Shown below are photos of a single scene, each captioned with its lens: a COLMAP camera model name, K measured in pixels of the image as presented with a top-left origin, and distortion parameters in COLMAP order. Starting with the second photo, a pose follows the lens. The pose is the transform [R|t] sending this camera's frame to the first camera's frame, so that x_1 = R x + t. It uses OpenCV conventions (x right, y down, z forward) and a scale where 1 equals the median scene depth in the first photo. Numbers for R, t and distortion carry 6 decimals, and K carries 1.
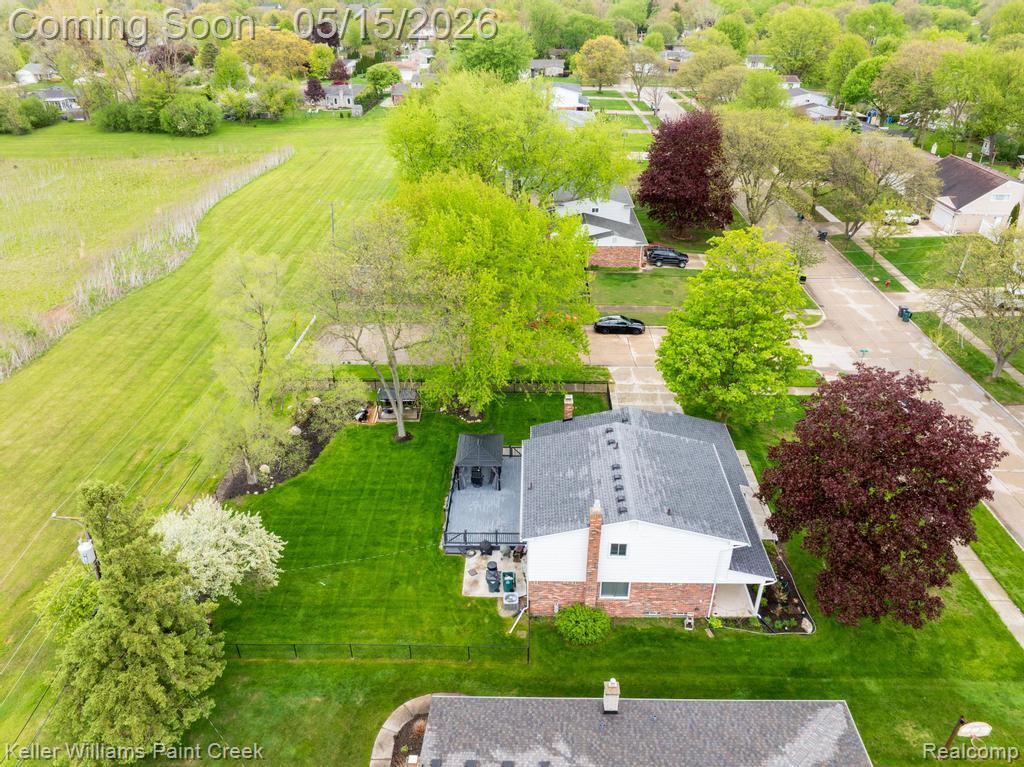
lens RADIAL K [[721.1, 0, 517.5], [0, 721.1, 382.6], [0, 0, 1]] dist [-0.049850, 0.018376]
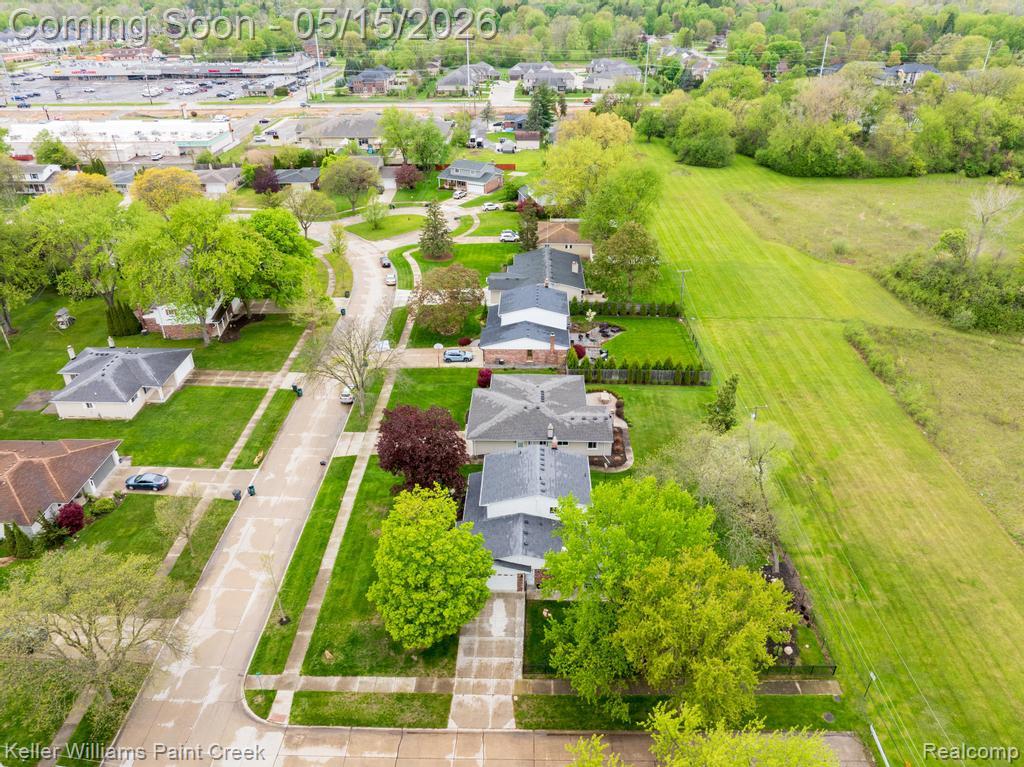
lens RADIAL K [[721.1, 0, 513.4], [0, 721.1, 384.5], [0, 0, 1]] dist [-0.049850, 0.018376]
pose [[-0.999983, -0.002431, 0.005383, 0.144772], [0.003425, 0.503883, 0.863765, -1.184018], [-0.004813, 0.863769, -0.503866, 1.257932]]
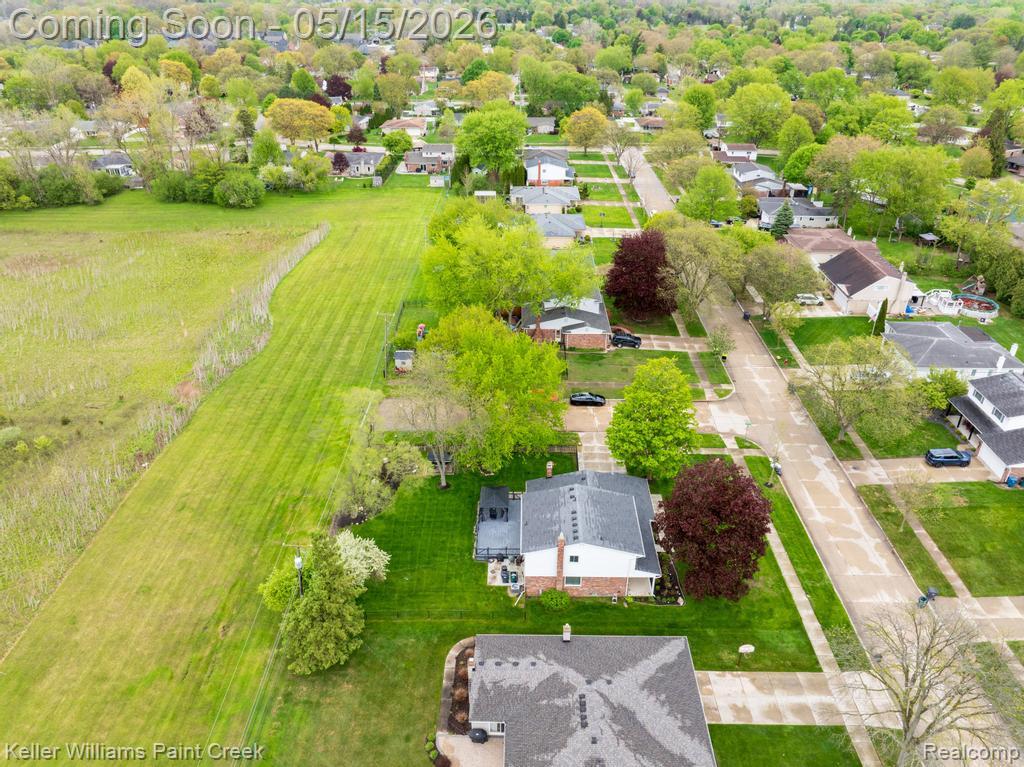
lens RADIAL K [[721.1, 0, 516.8], [0, 721.1, 381.6], [0, 0, 1]] dist [-0.049850, 0.018376]
pose [[0.999976, -0.002453, 0.006460, -0.011068], [0.002475, 0.999991, -0.003431, -0.141988], [-0.006451, 0.003447, 0.999973, -0.553182]]
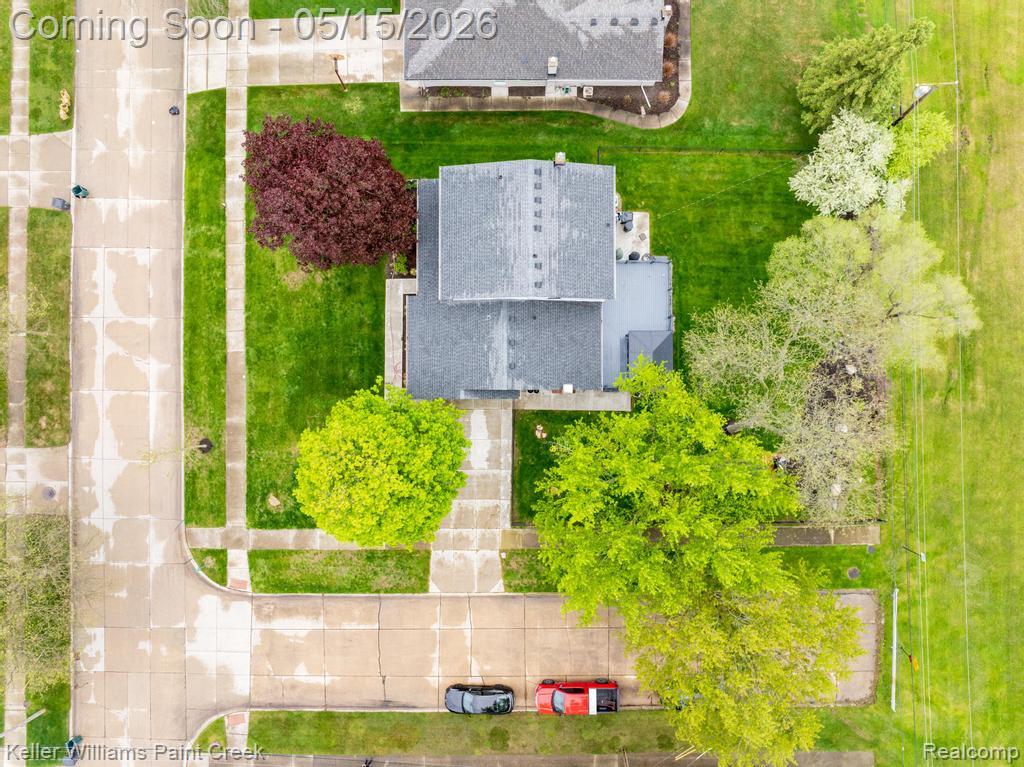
lens RADIAL K [[721.1, 0, 515.1], [0, 721.1, 384.6], [0, 0, 1]] dist [-0.049850, 0.018376]
pose [[-0.999797, 0.020109, -0.001481, 0.127368], [-0.011000, -0.482416, 0.875873, -0.726788], [0.016899, 0.875711, 0.482539, 0.464837]]
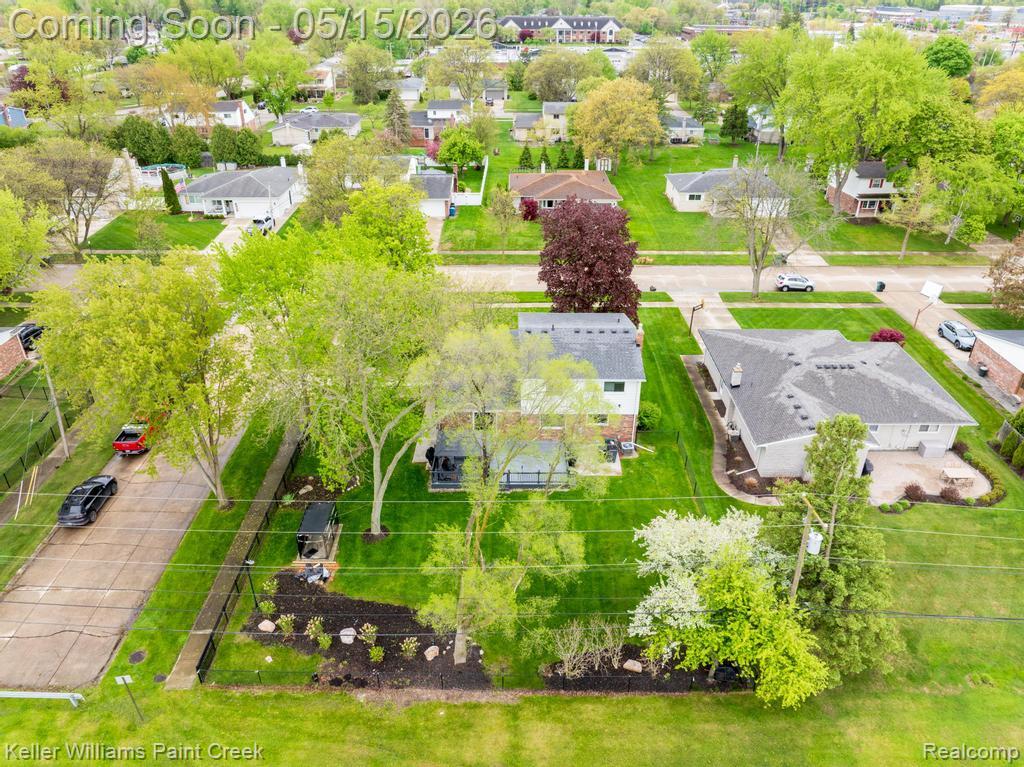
lens RADIAL K [[721.1, 0, 516.4], [0, 721.1, 380.7], [0, 0, 1]] dist [-0.049850, 0.018376]
pose [[-0.018447, -0.489135, 0.872013, -0.772528], [0.492476, 0.754578, 0.433681, -0.323046], [-0.870130, 0.437446, 0.226967, 0.588299]]
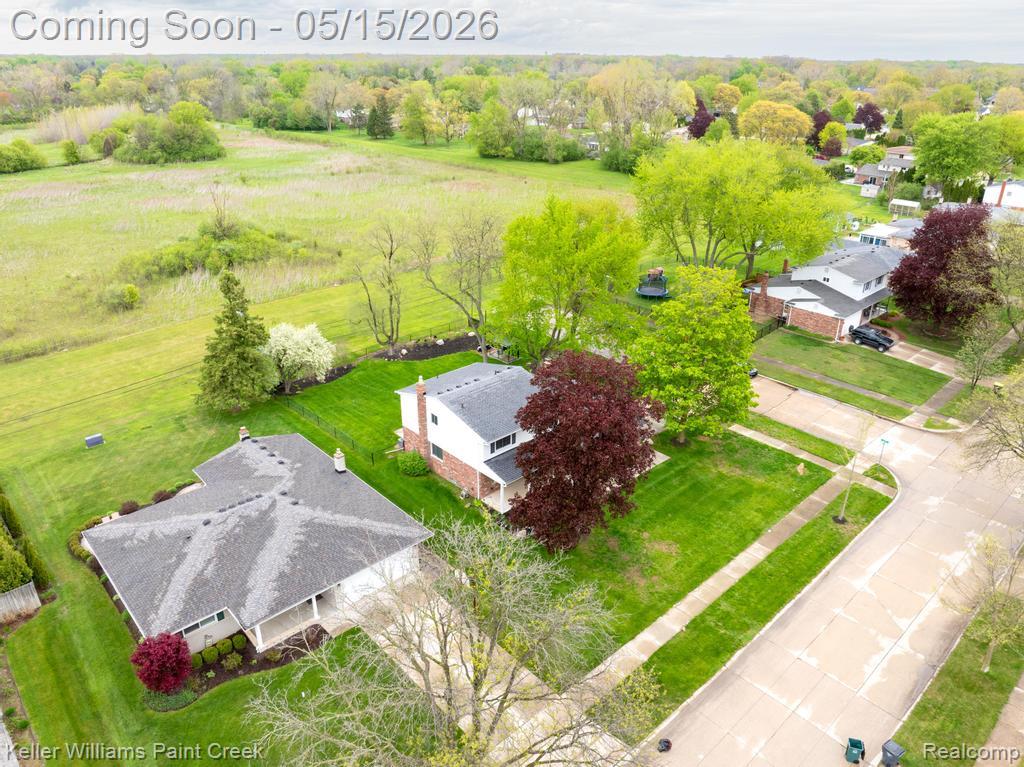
lens RADIAL K [[721.1, 0, 517.3], [0, 721.1, 385.3], [0, 0, 1]] dist [-0.049850, 0.018376]
pose [[0.696172, 0.303613, -0.650511, 0.808487], [-0.361404, 0.931181, 0.047839, 0.020237], [0.620268, 0.201793, 0.757989, -0.034948]]
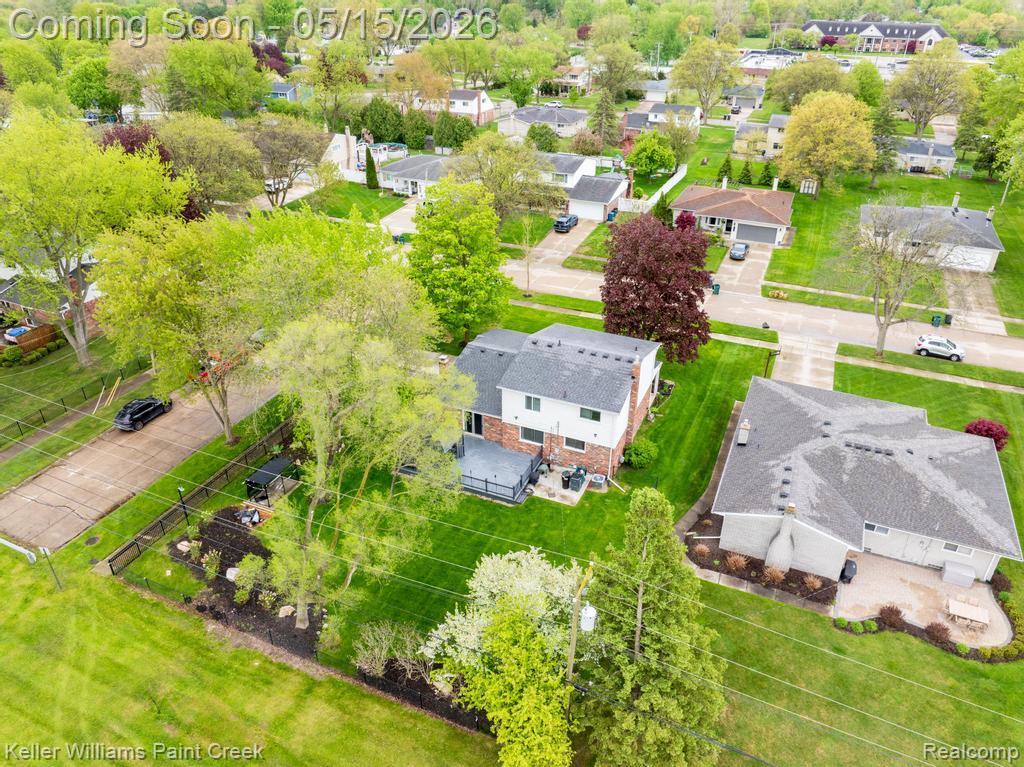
lens RADIAL K [[721.1, 0, 515.4], [0, 721.1, 379.4], [0, 0, 1]] dist [-0.049850, 0.018376]
pose [[0.382409, -0.453005, 0.805326, -0.702260], [0.454466, 0.851073, 0.262935, -0.168854], [-0.804502, 0.265444, 0.531333, 0.290940]]
